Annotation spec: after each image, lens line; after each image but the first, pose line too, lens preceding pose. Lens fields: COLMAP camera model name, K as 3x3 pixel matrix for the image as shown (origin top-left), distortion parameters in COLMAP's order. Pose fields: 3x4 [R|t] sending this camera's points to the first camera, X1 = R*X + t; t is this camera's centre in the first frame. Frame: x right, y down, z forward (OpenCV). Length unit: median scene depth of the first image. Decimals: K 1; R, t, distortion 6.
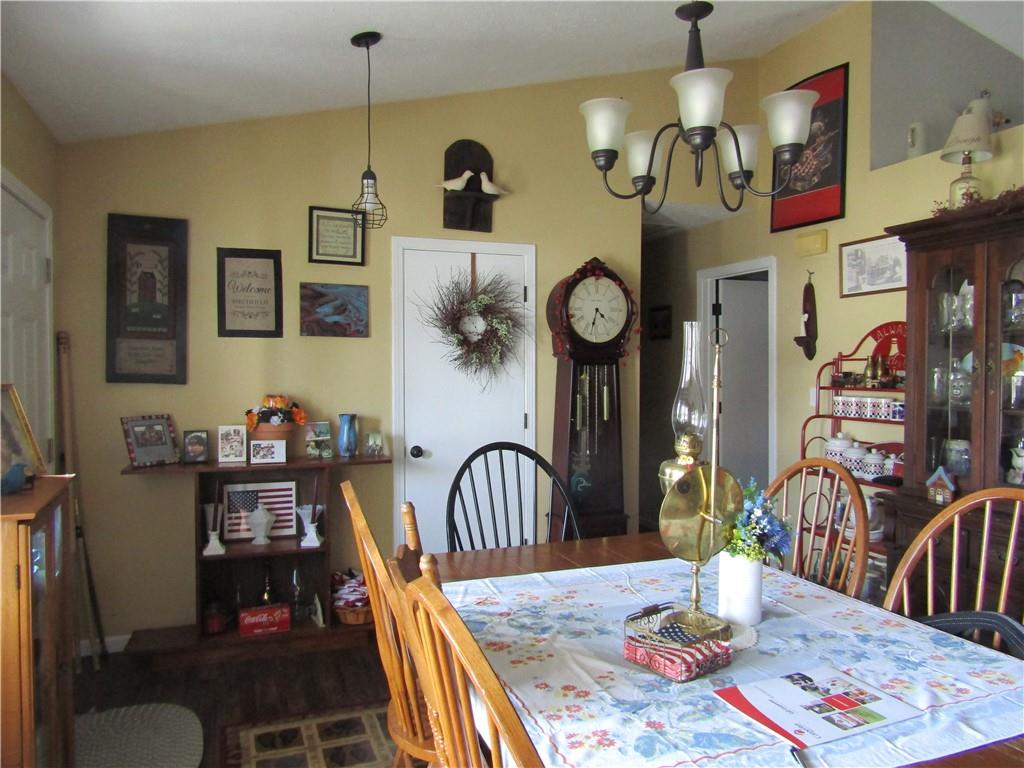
lens RADIAL K [[721.9, 0, 509.7], [0, 721.9, 381.5], [0, 0, 1]] dist [-0.018636, 0.001915]
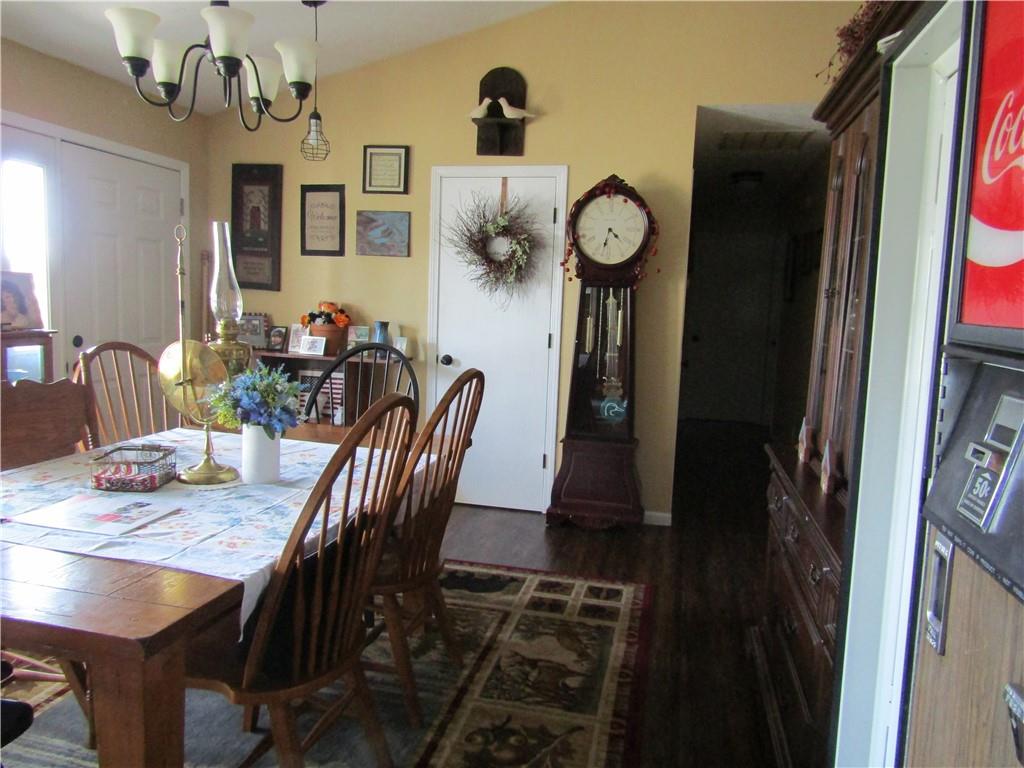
lens RADIAL K [[721.9, 0, 509.7], [0, 721.9, 381.9], [0, 0, 1]] dist [-0.018636, 0.001915]
pose [[0.818691, 0.098960, -0.565643, 0.633912], [-0.053747, 0.993920, 0.096097, 0.018644], [0.571714, -0.048272, 0.819032, 0.140717]]
